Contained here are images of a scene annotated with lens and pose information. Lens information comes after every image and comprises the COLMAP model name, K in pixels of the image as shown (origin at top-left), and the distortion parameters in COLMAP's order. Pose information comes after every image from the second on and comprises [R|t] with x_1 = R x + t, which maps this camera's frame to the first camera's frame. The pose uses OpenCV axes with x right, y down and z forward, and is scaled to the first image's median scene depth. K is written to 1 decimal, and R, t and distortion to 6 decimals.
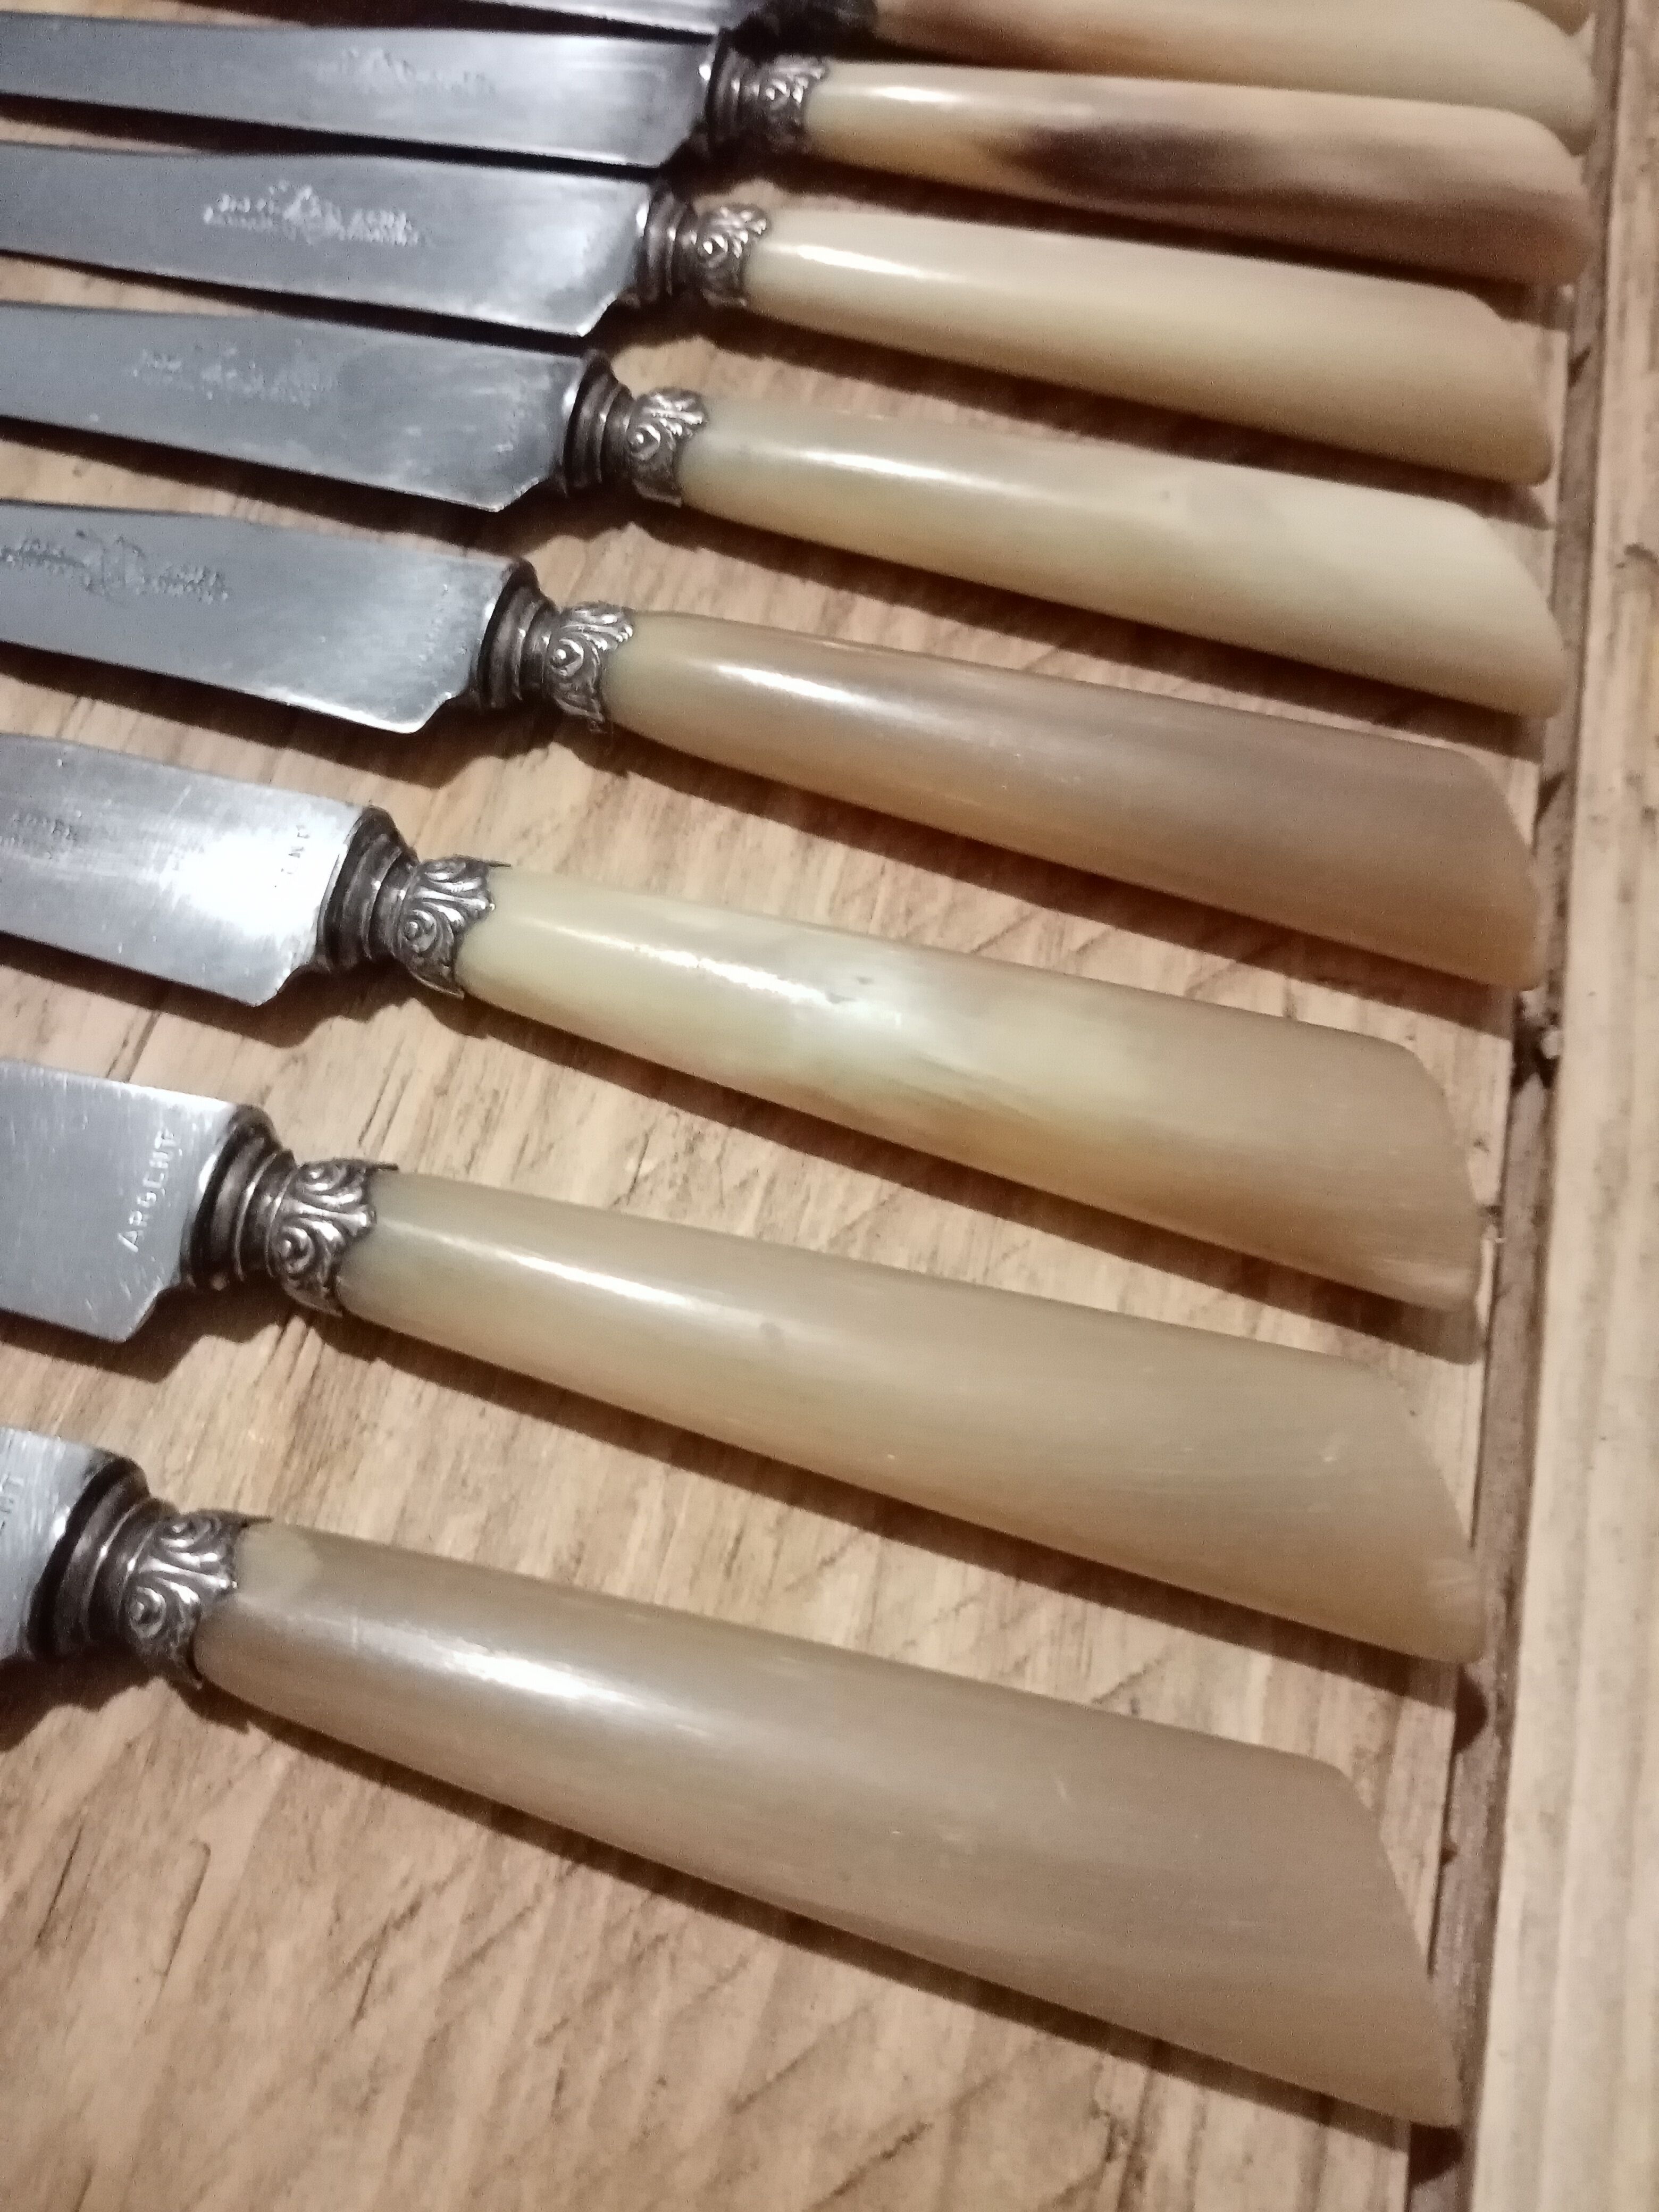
lens RADIAL K [[1629.3, 0, 829.5], [0, 1629.3, 1106.0], [0, 0, 1]] dist [0.006076, -0.063290]
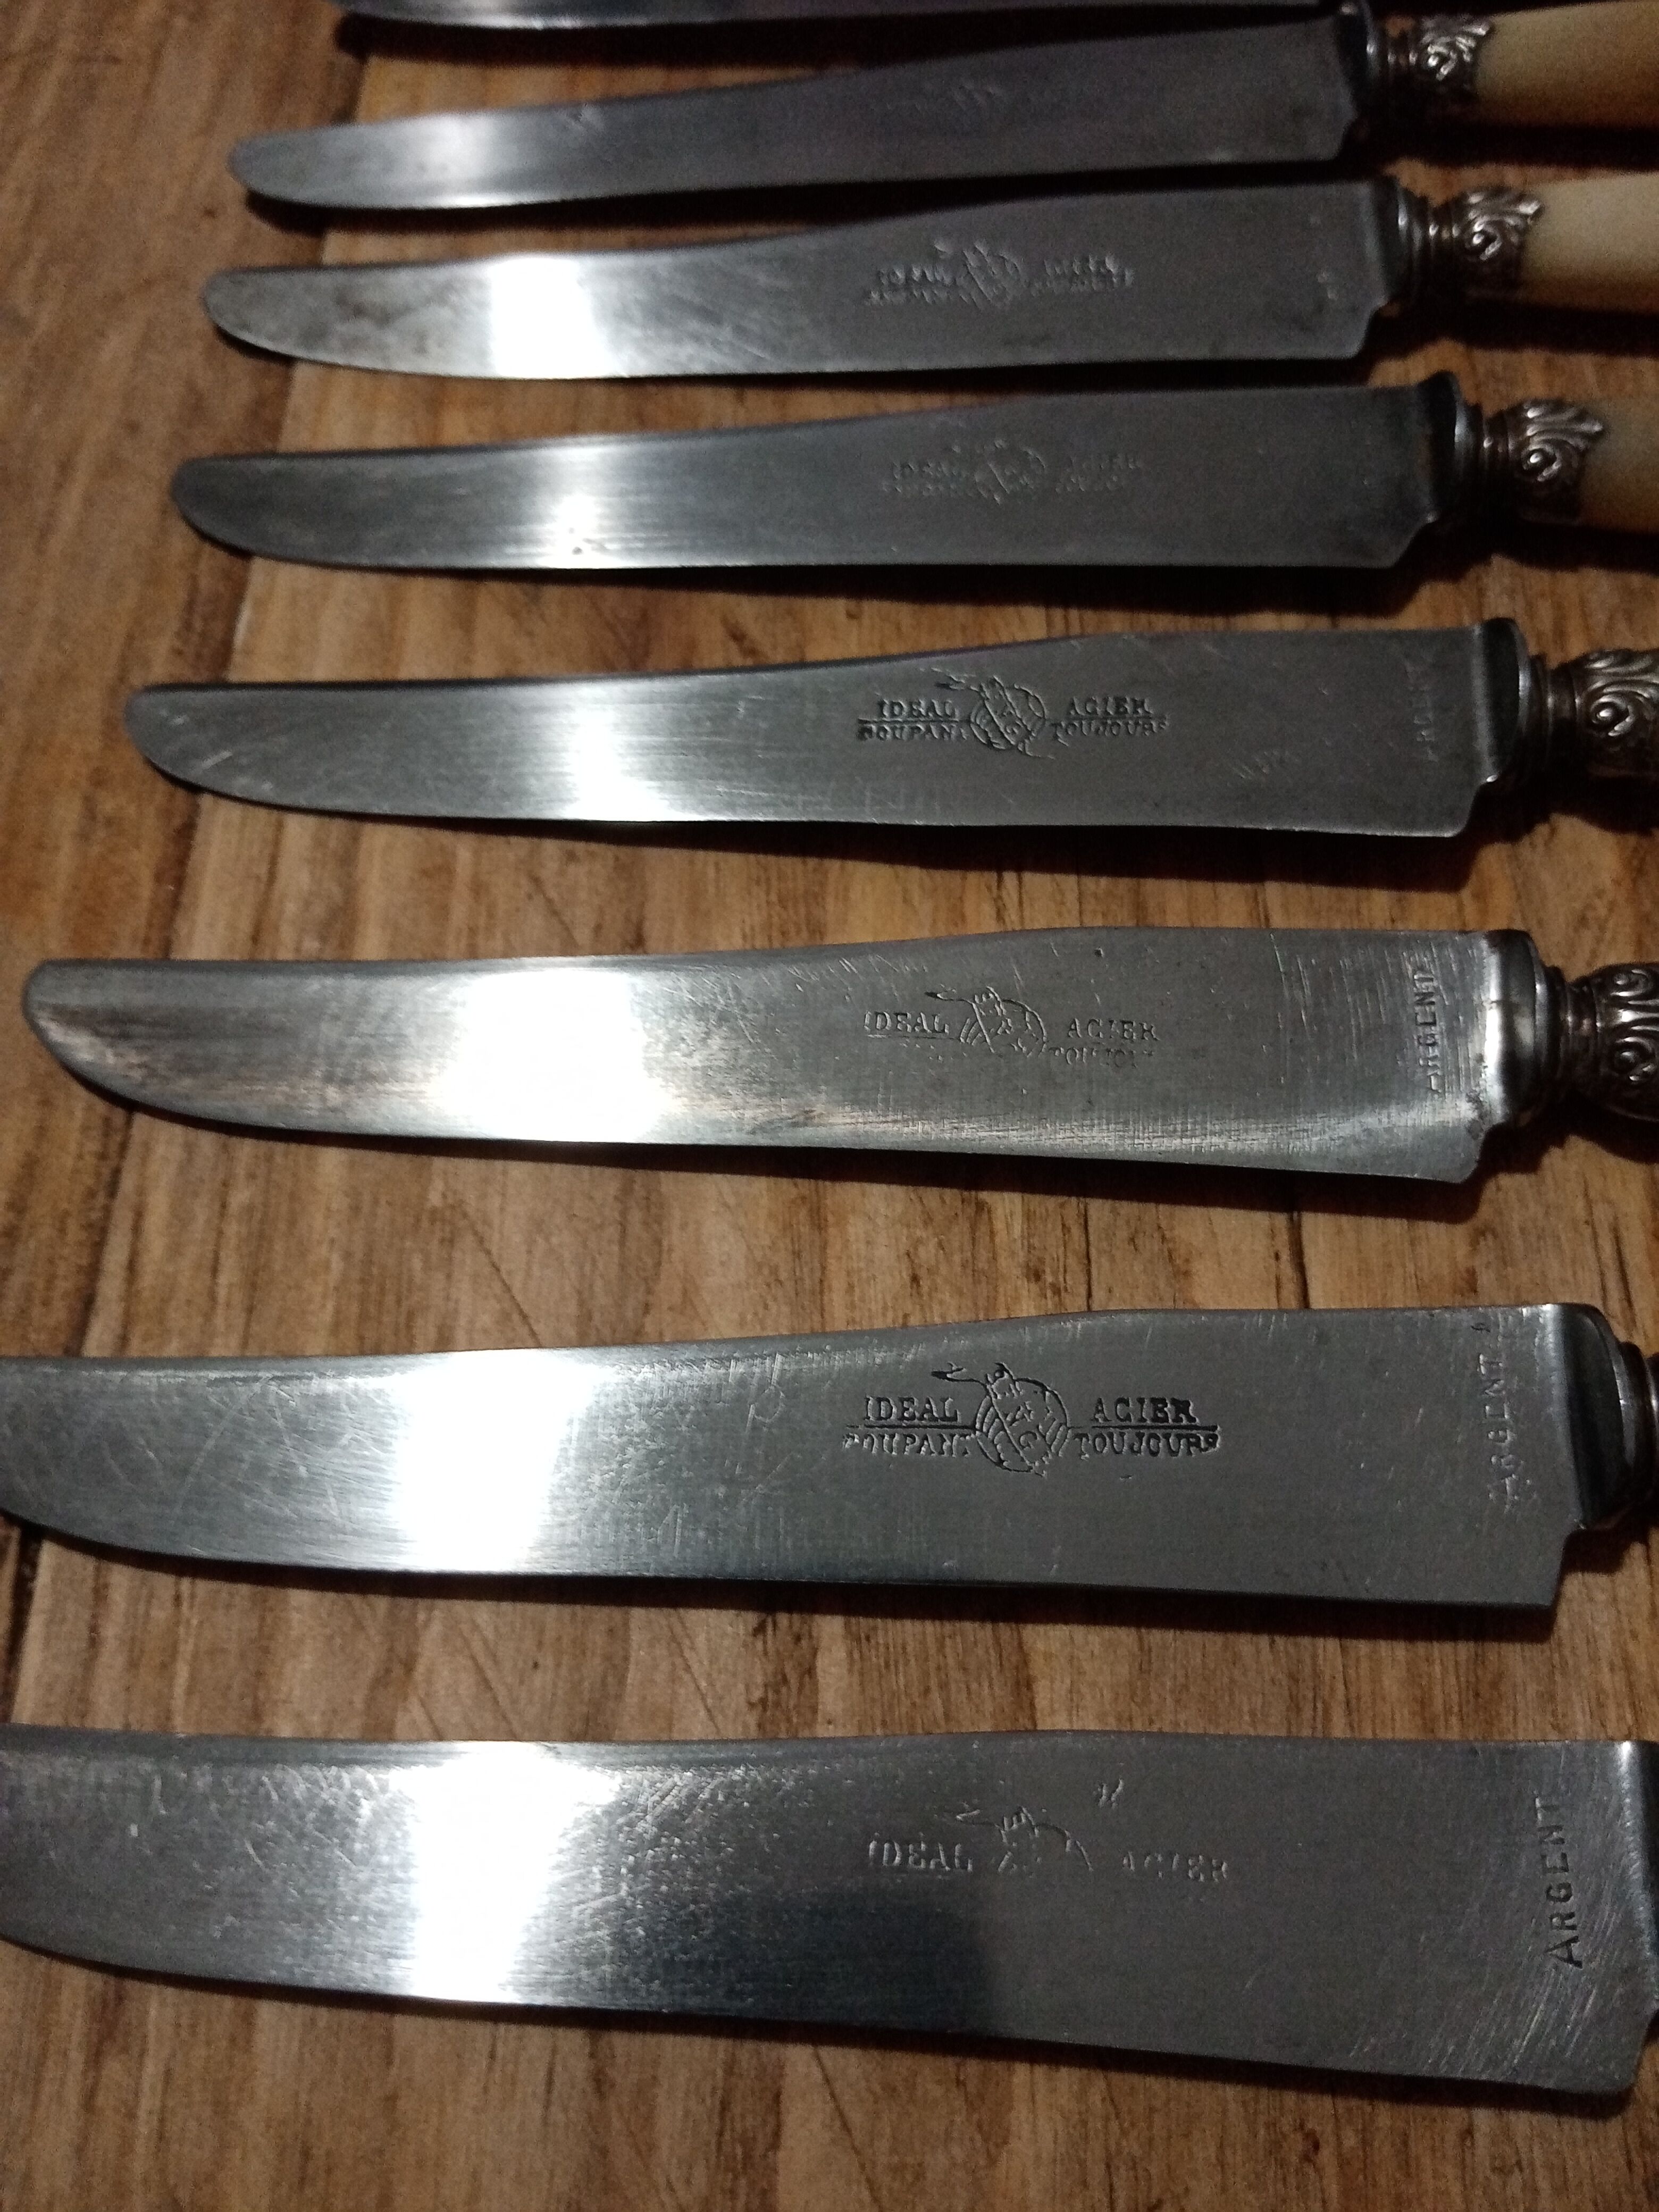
lens RADIAL K [[1629.3, 0, 829.5], [0, 1629.3, 1106.0], [0, 0, 1]] dist [0.006076, -0.063290]
pose [[0.975395, -0.216376, 0.042271, -0.708643], [0.215920, 0.976294, 0.015129, -0.188013], [-0.044542, -0.005629, 0.998992, 0.151256]]
